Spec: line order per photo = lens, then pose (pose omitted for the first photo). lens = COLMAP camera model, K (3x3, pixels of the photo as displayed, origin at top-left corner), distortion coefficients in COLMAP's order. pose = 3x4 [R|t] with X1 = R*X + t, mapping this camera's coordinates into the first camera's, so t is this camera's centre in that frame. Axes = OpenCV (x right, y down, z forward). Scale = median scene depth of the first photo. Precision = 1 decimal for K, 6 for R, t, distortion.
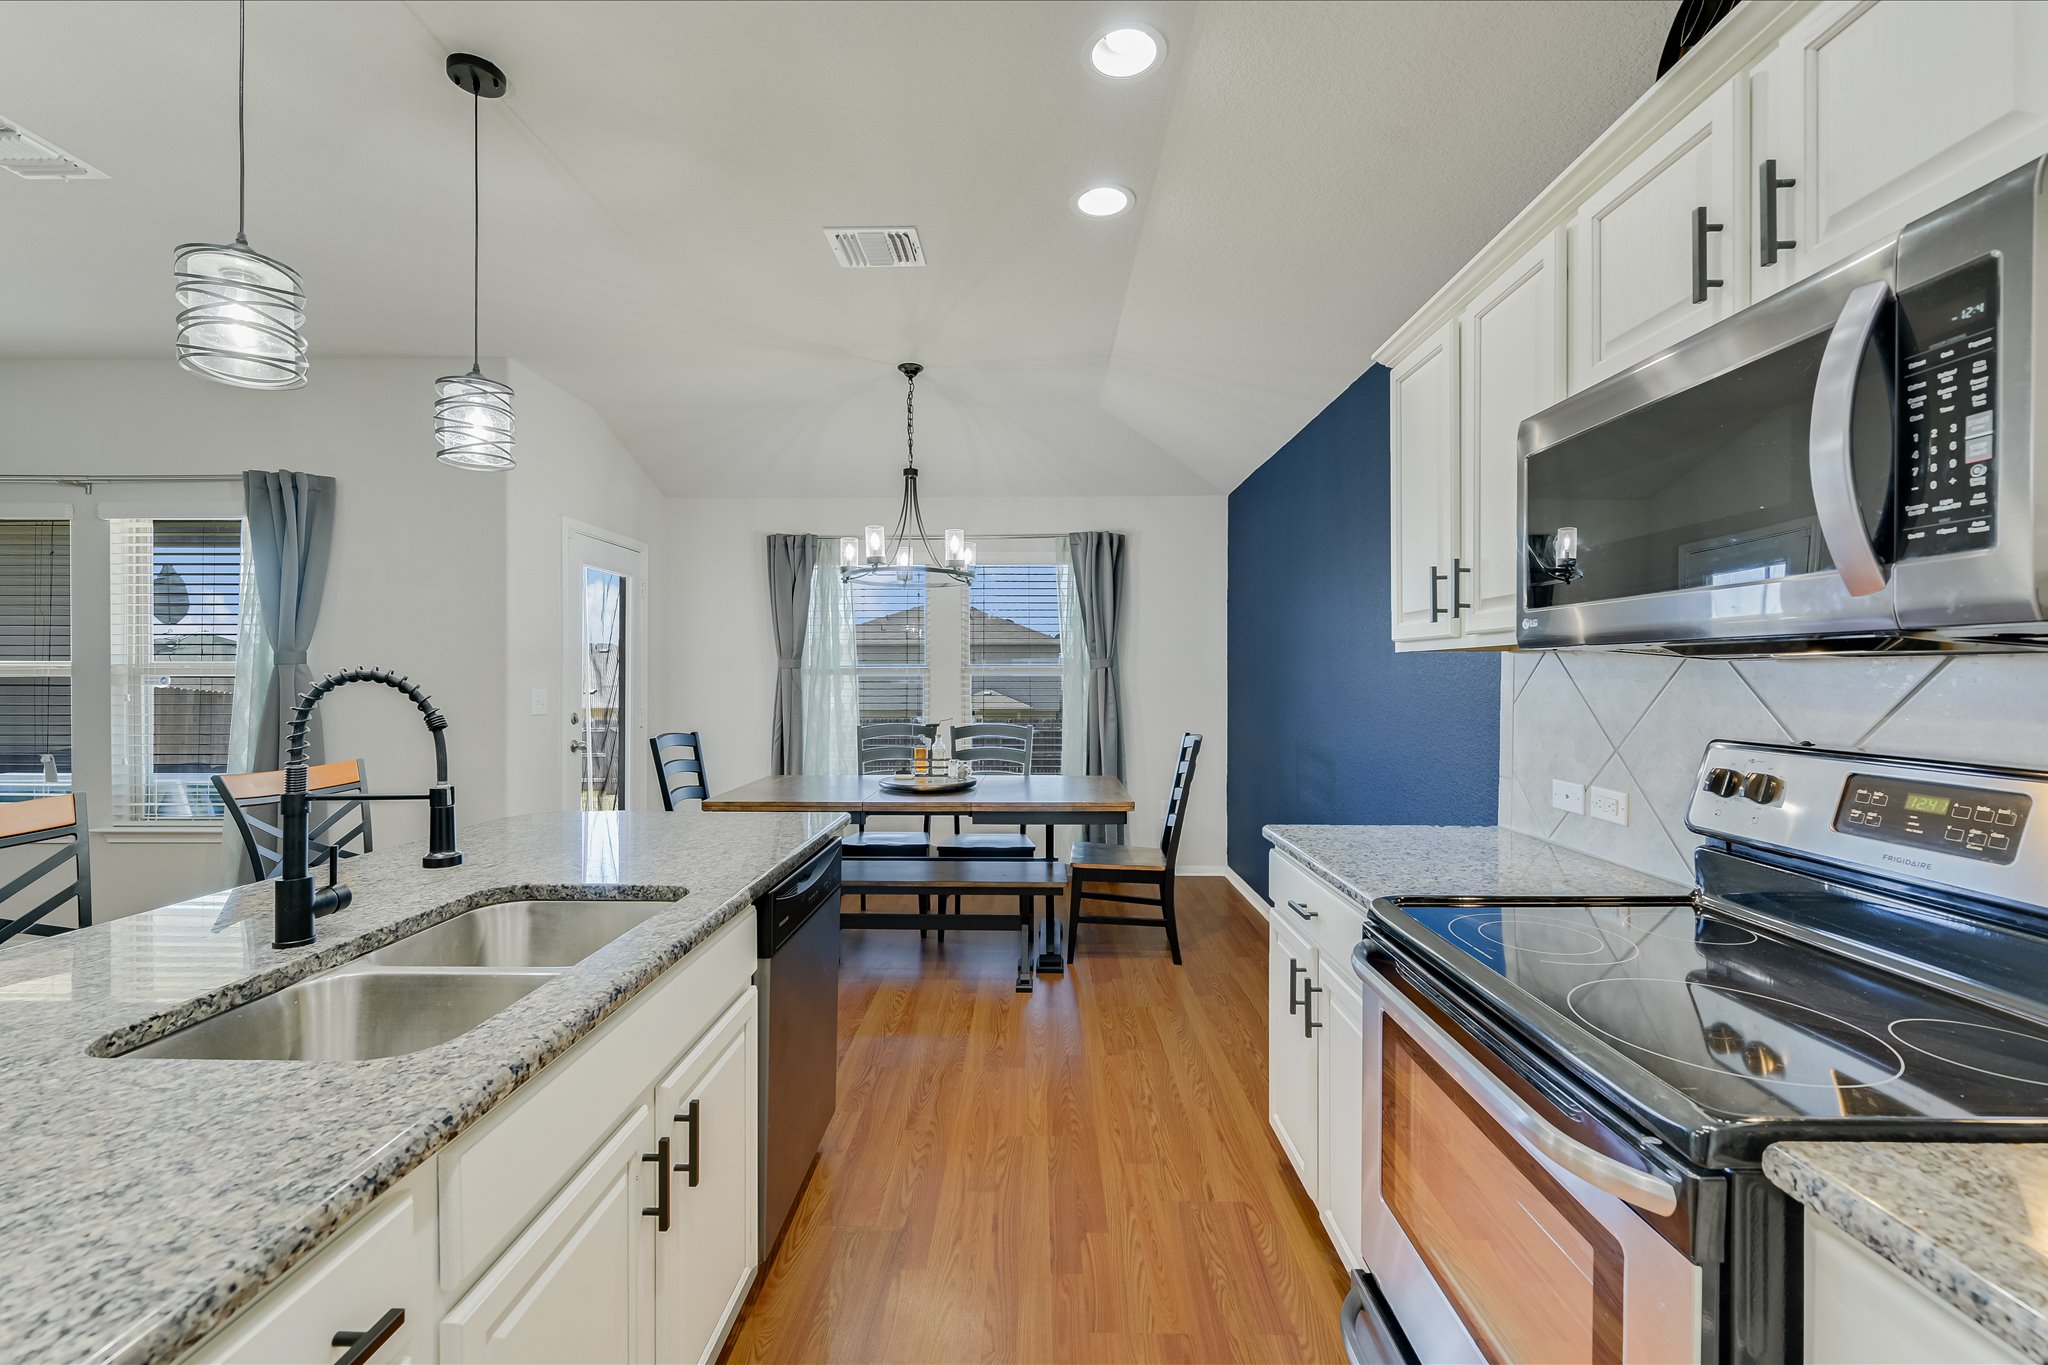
lens RADIAL K [[828.3, 0, 1027.6], [0, 828.3, 679.6], [0, 0, 1]] dist [-0.003035, 0.000812]
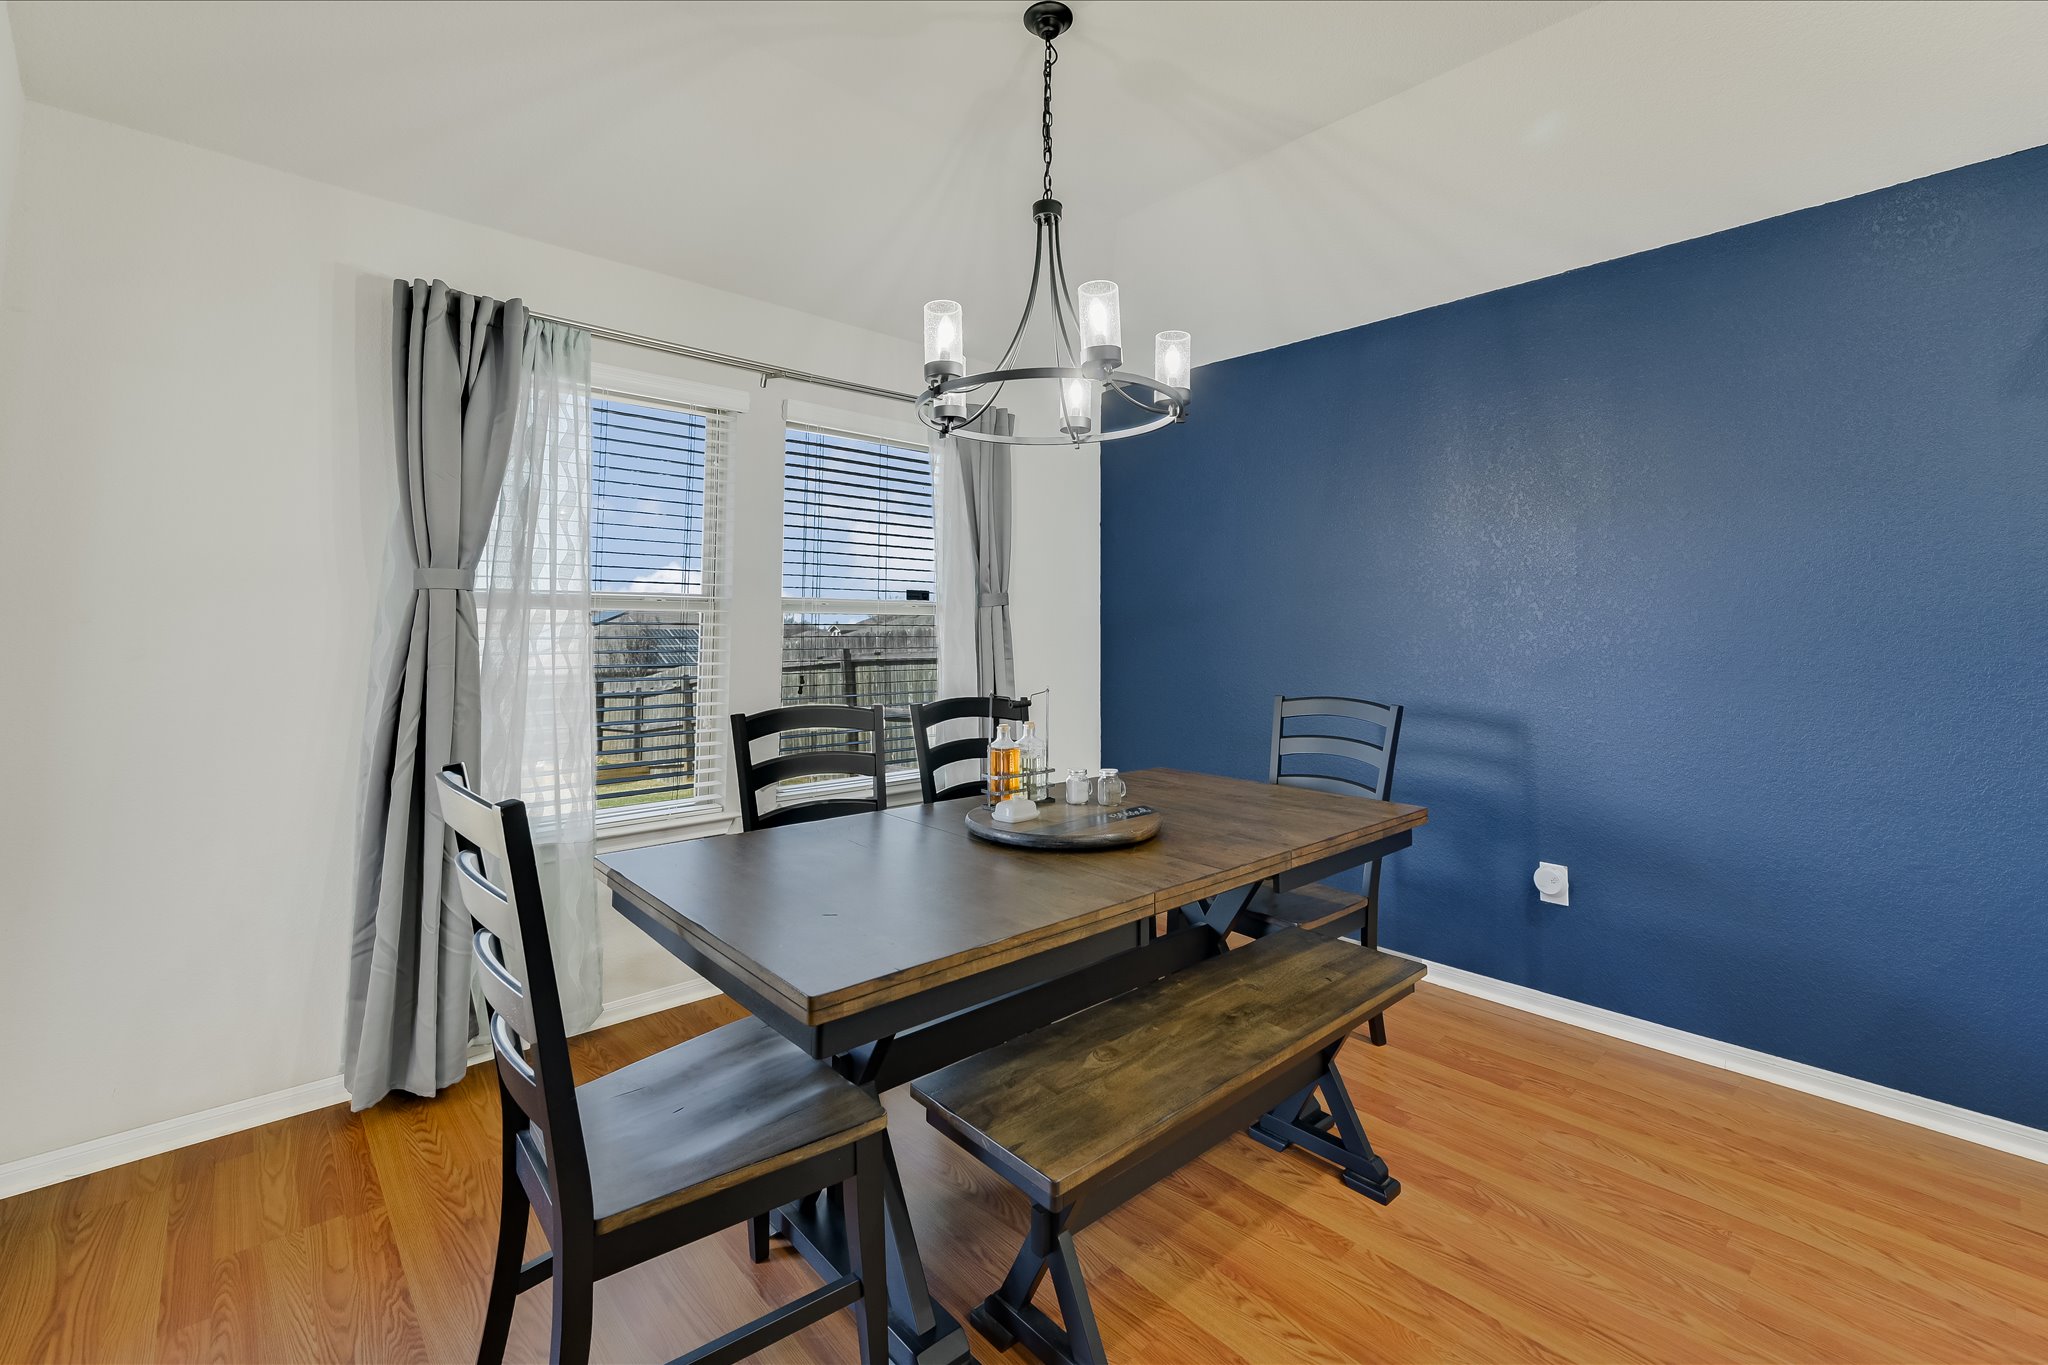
lens RADIAL K [[868.2, 0, 997.2], [0, 868.2, 551.7], [0, 0, 1]] dist [-0.000242, 0.000197]
pose [[0.739969, 0.060549, 0.669910, -0.908931], [-0.000056, 0.995946, -0.089955, 0.016226], [-0.672641, 0.066526, 0.736972, 1.111421]]
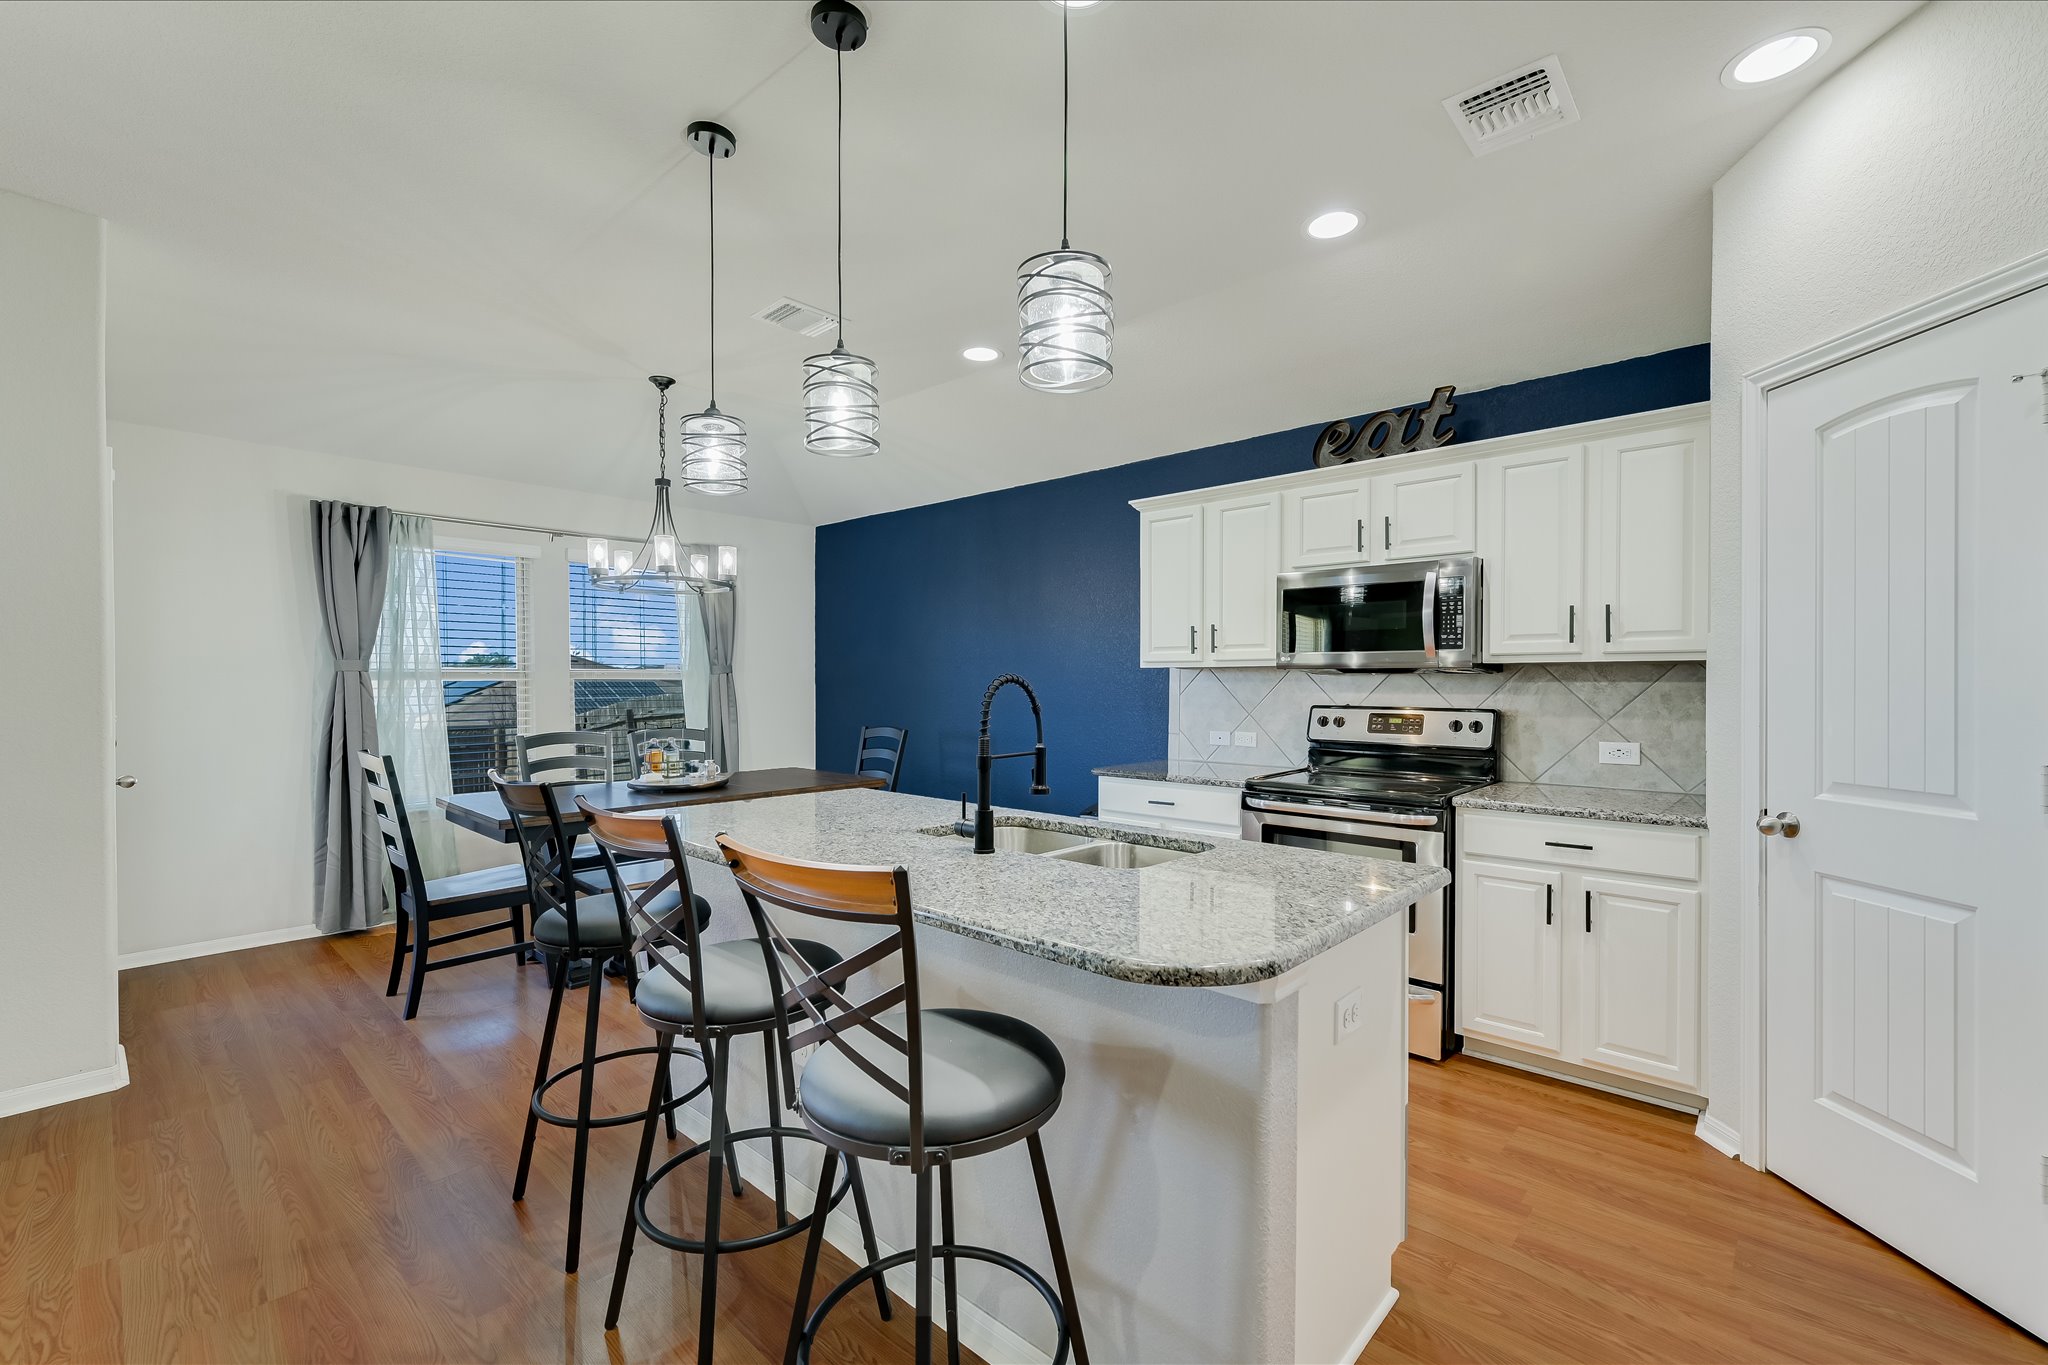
lens RADIAL K [[872.1, 0, 1012.9], [0, 872.1, 691.1], [0, 0, 1]] dist [-0.003448, 0.000002]
pose [[0.675954, -0.010488, 0.736869, -1.137339], [0.004307, 0.999938, 0.010281, -0.001836], [-0.736931, -0.003776, 0.675957, -0.087387]]
